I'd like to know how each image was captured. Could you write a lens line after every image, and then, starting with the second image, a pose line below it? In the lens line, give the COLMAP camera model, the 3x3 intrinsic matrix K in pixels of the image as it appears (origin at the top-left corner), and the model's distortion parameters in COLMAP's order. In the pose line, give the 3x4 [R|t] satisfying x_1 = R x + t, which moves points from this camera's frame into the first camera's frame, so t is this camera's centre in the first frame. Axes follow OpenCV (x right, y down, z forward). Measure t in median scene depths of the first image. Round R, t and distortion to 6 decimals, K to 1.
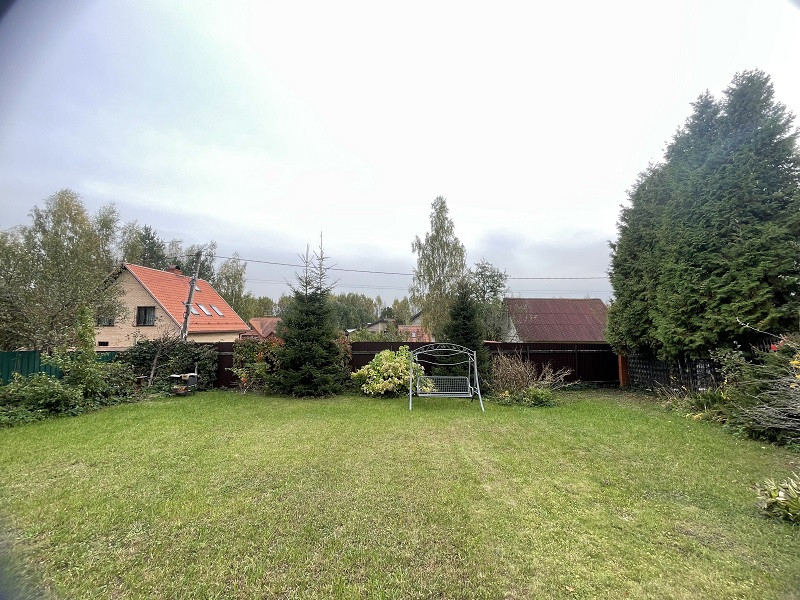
lens RADIAL K [[320.1, 0, 400.0], [0, 320.1, 300.0], [0, 0, 1]] dist [-0.009643, 0.000092]
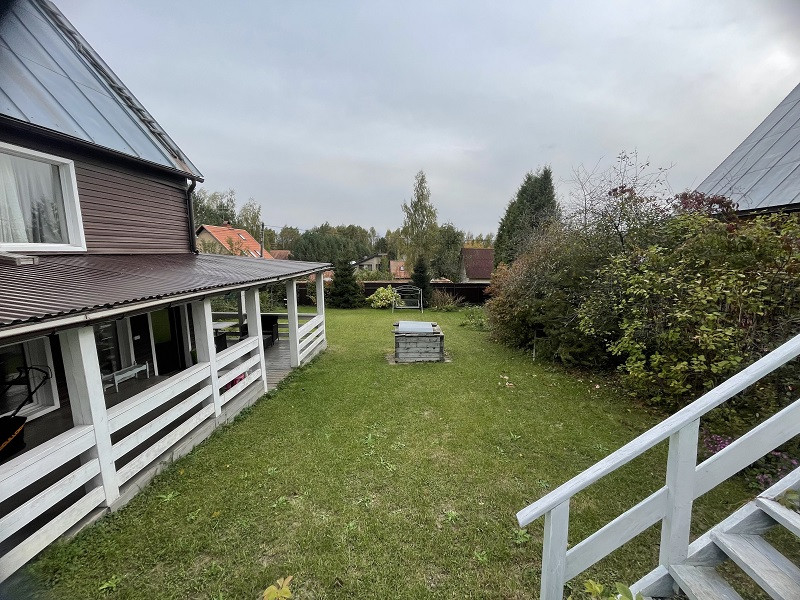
lens RADIAL K [[328.6, 0, 400.0], [0, 328.6, 300.0], [0, 0, 1]] dist [-0.000673, 0.000056]
pose [[0.999790, 0.004719, 0.019922, 0.030666], [-0.009164, 0.973303, 0.229342, -0.258177], [-0.018308, -0.229477, 0.973142, -1.115722]]
